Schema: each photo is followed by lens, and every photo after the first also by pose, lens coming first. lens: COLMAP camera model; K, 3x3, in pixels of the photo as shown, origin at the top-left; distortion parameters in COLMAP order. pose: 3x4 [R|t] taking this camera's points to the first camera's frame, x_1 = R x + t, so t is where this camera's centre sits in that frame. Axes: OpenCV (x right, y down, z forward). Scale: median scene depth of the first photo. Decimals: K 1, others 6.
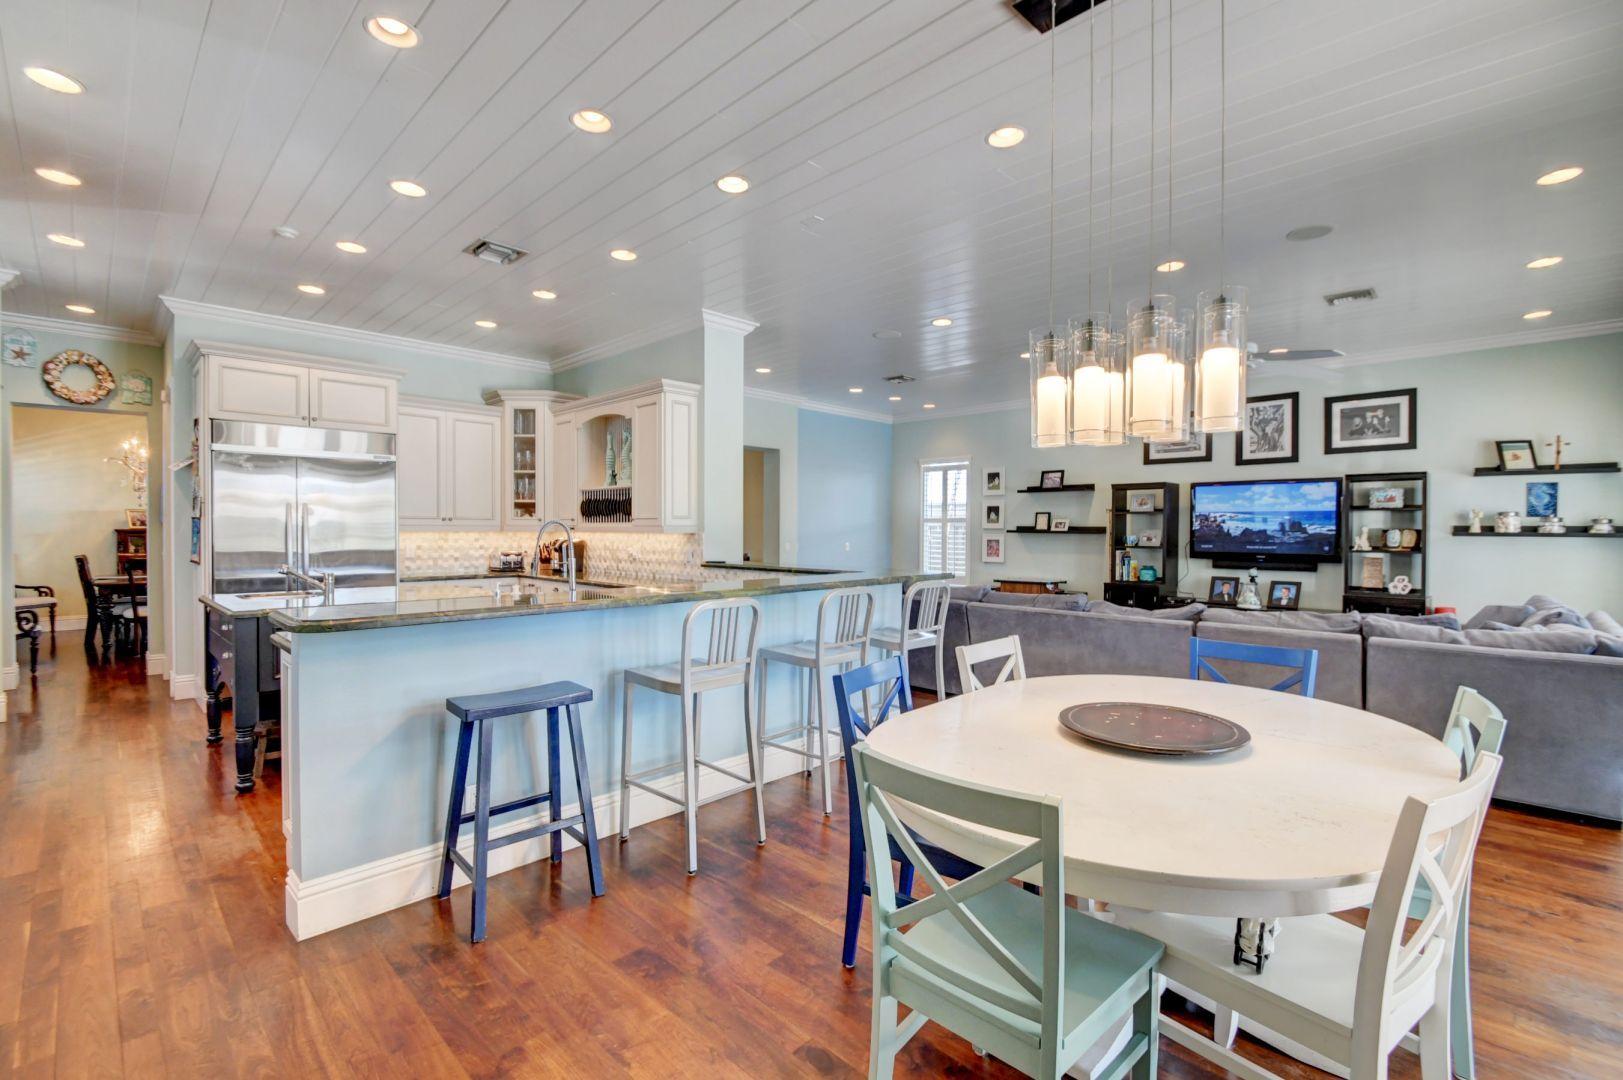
lens RADIAL K [[721.1, 0, 825.5], [0, 721.1, 534.1], [0, 0, 1]] dist [0.000263, -0.000100]
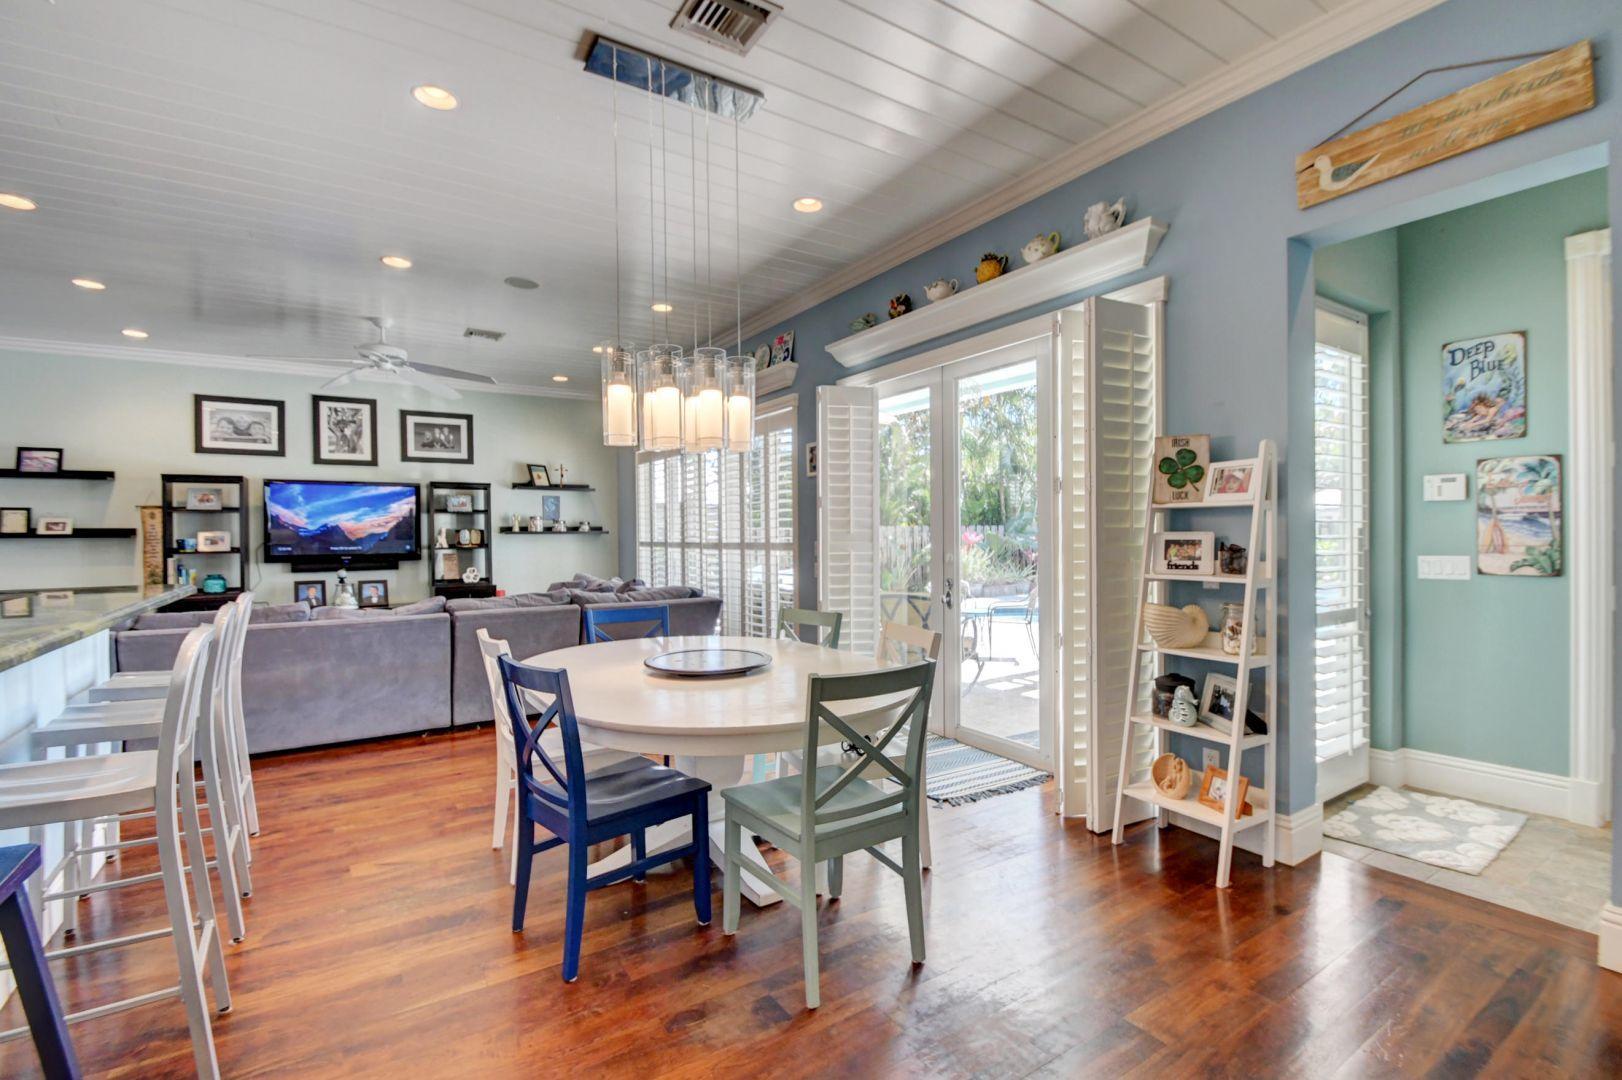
lens RADIAL K [[720.7, 0, 825.0], [0, 720.7, 534.1], [0, 0, 1]] dist [0.000263, -0.000100]
pose [[0.224219, -0.007333, 0.974511, -0.234100], [0.017071, 0.999848, 0.003596, 0.006679], [-0.974389, 0.015830, 0.224310, 0.135456]]
